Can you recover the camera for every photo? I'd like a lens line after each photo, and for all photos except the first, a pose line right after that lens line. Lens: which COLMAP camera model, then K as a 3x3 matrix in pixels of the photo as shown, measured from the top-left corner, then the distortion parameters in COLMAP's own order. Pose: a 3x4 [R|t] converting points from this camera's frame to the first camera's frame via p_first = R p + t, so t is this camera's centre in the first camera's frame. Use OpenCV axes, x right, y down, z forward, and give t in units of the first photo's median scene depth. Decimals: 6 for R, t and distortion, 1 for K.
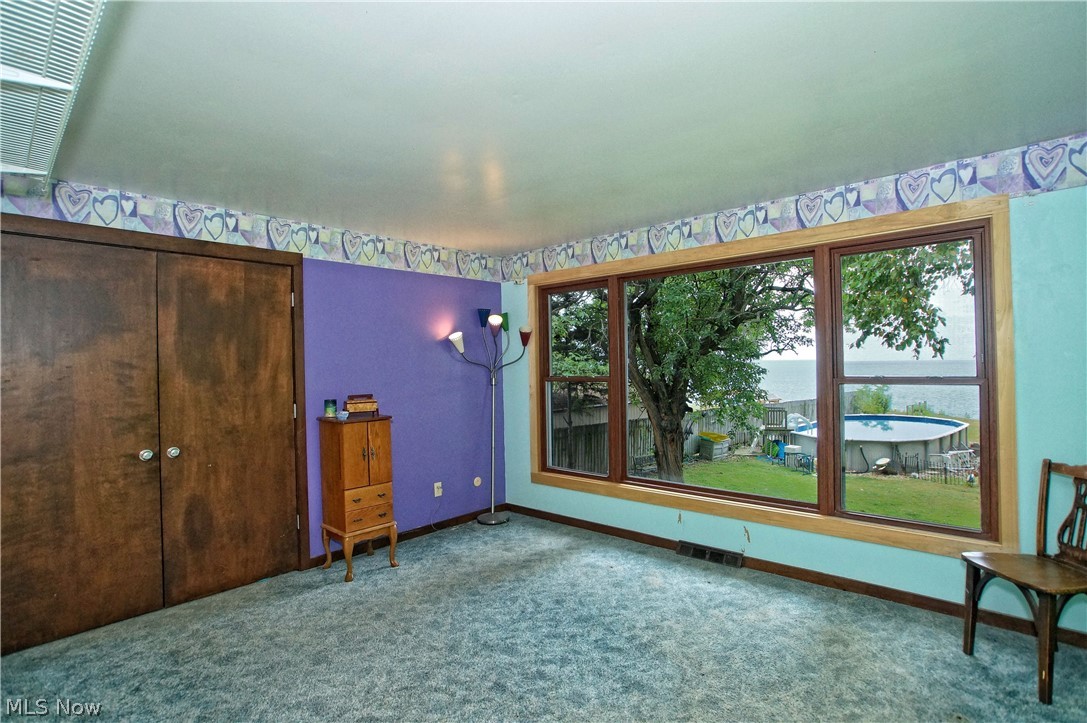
lens RADIAL K [[519.0, 0, 546.9], [0, 519.0, 361.6], [0, 0, 1]] dist [-0.035207, 0.001598]
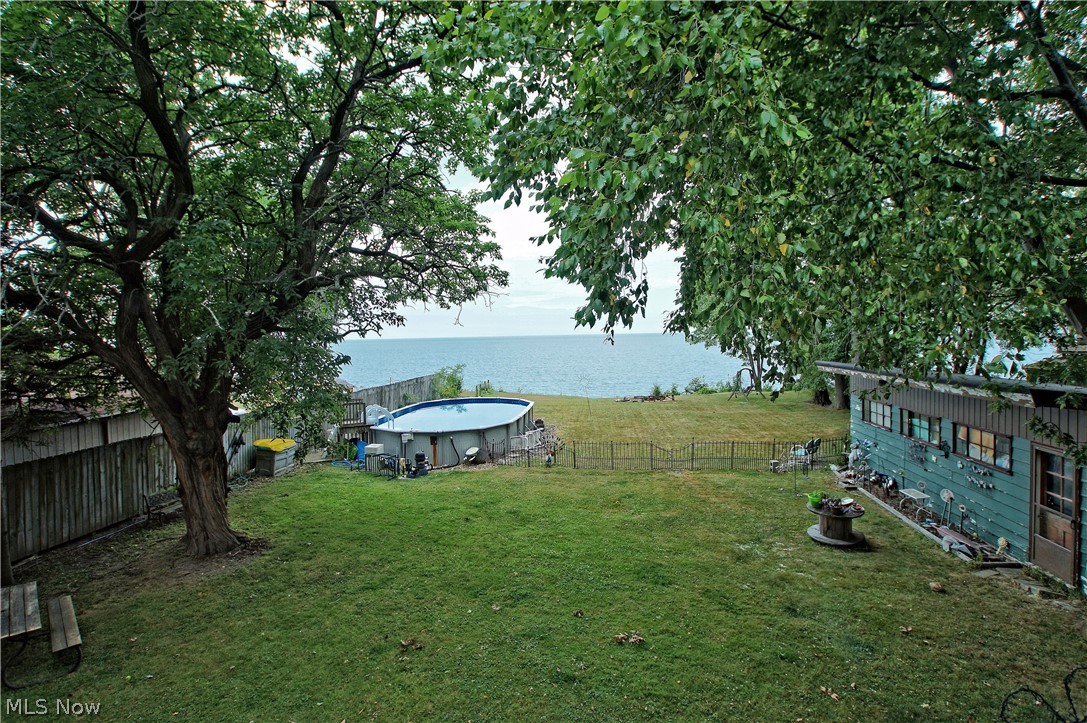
lens RADIAL K [[519.0, 0, 546.9], [0, 519.0, 361.6], [0, 0, 1]] dist [-0.035207, 0.001598]
pose [[0.694364, -0.034713, 0.718786, 0.082182], [0.009253, 0.999184, 0.039316, -0.003783], [-0.719565, -0.020649, 0.694118, 0.250578]]
